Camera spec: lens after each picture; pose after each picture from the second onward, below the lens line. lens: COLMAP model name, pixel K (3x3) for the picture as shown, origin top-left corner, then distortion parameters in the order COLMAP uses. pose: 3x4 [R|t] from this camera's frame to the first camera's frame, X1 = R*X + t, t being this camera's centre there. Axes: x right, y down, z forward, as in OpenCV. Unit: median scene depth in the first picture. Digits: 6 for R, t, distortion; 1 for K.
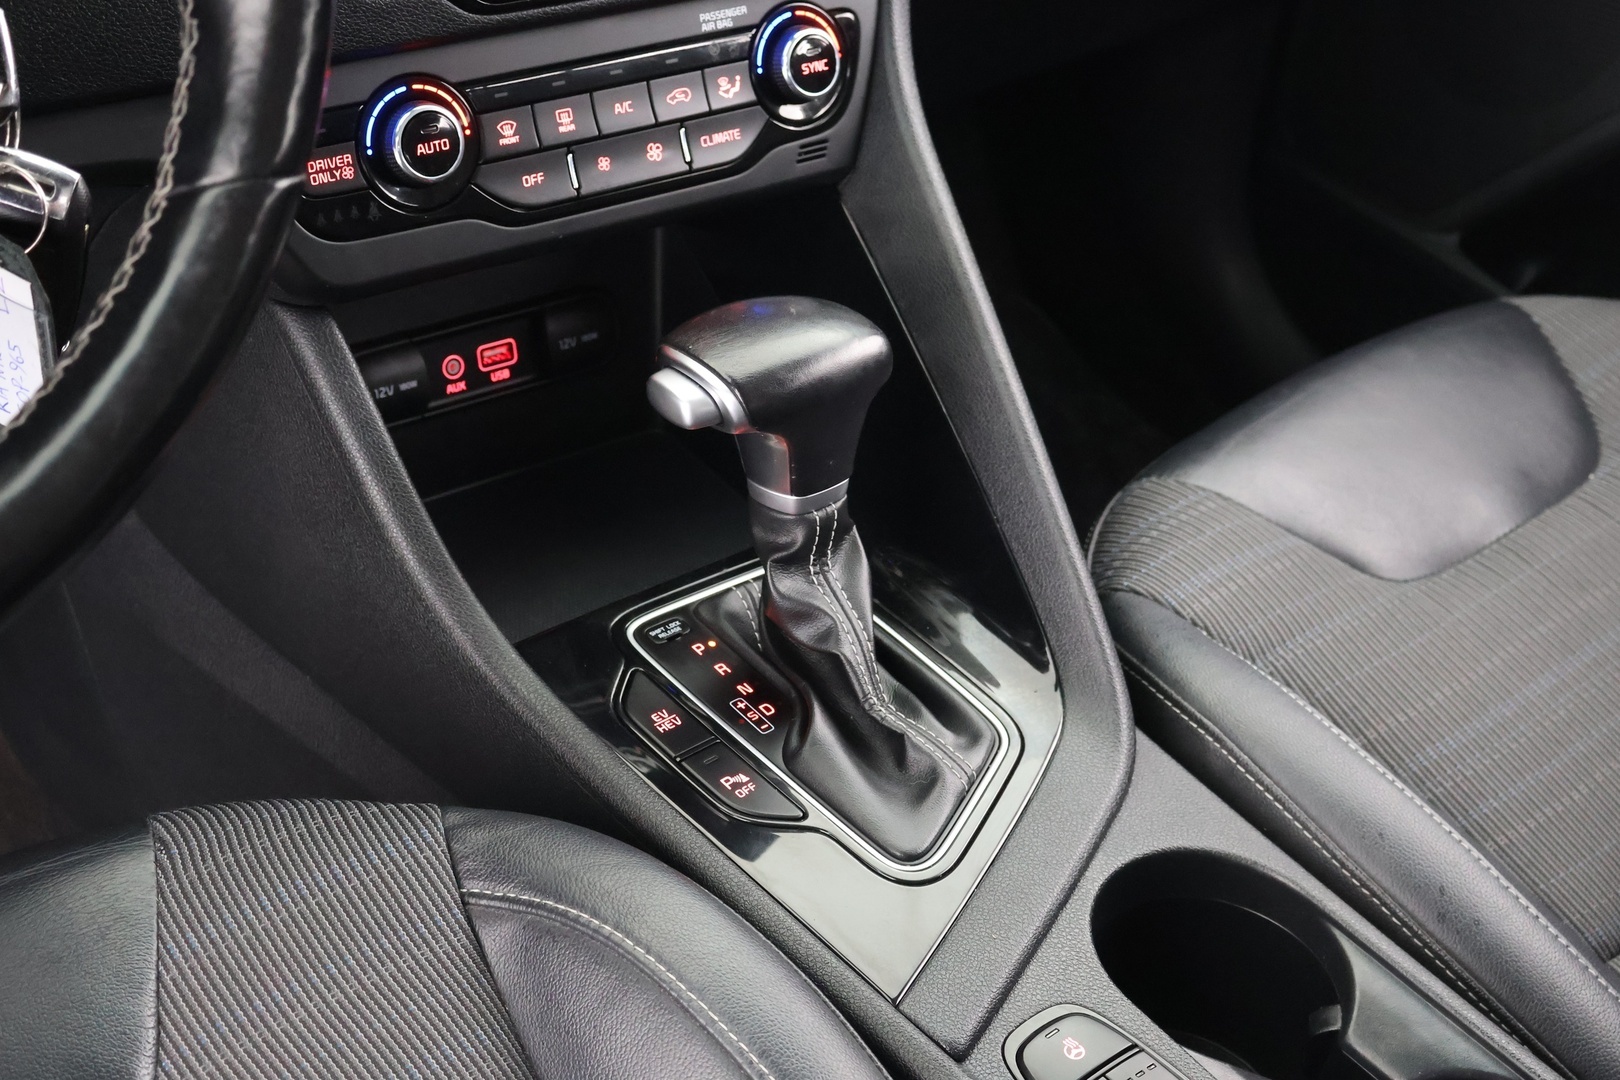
lens RADIAL K [[2278.0, 0, 810.0], [0, 2278.0, 540.0], [0, 0, 1]] dist [0.005693, 0.003313]
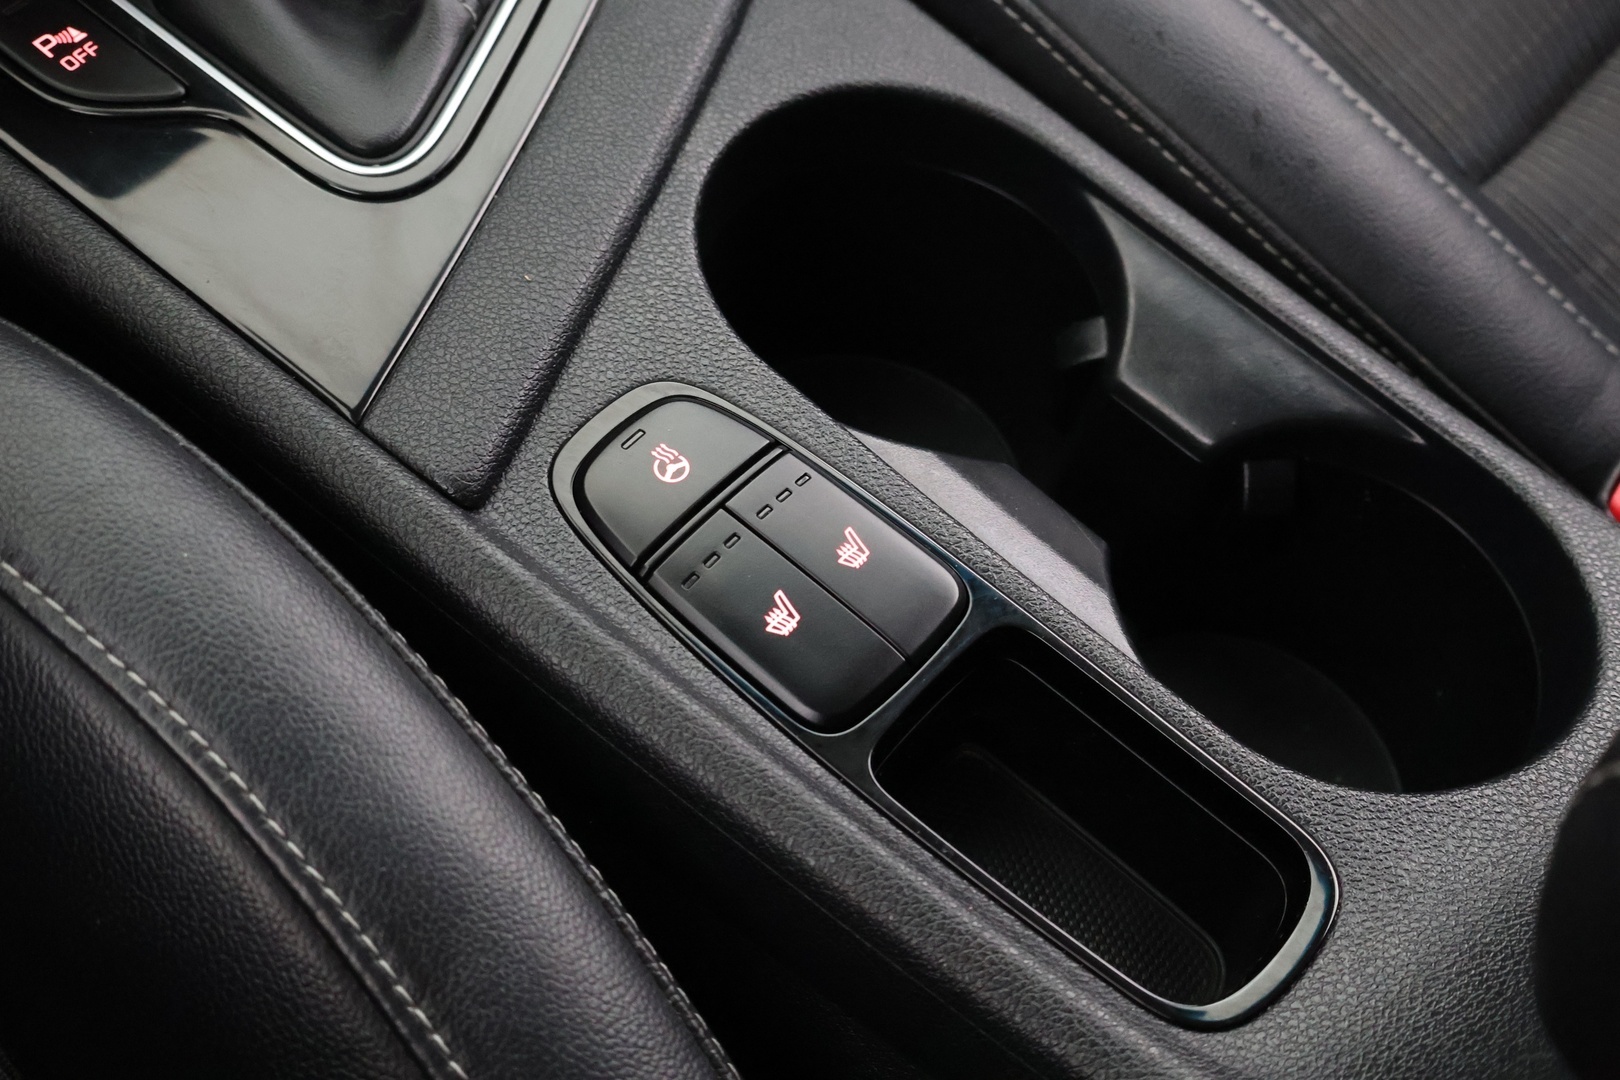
lens RADIAL K [[2624.8, 0, 810.0], [0, 2624.8, 540.0], [0, 0, 1]] dist [-0.013352, 0.011109]
pose [[0.988472, -0.103298, 0.110692, 0.067802], [0.061969, 0.943089, 0.326715, 0.021041], [-0.138141, -0.316089, 0.938618, 0.322594]]
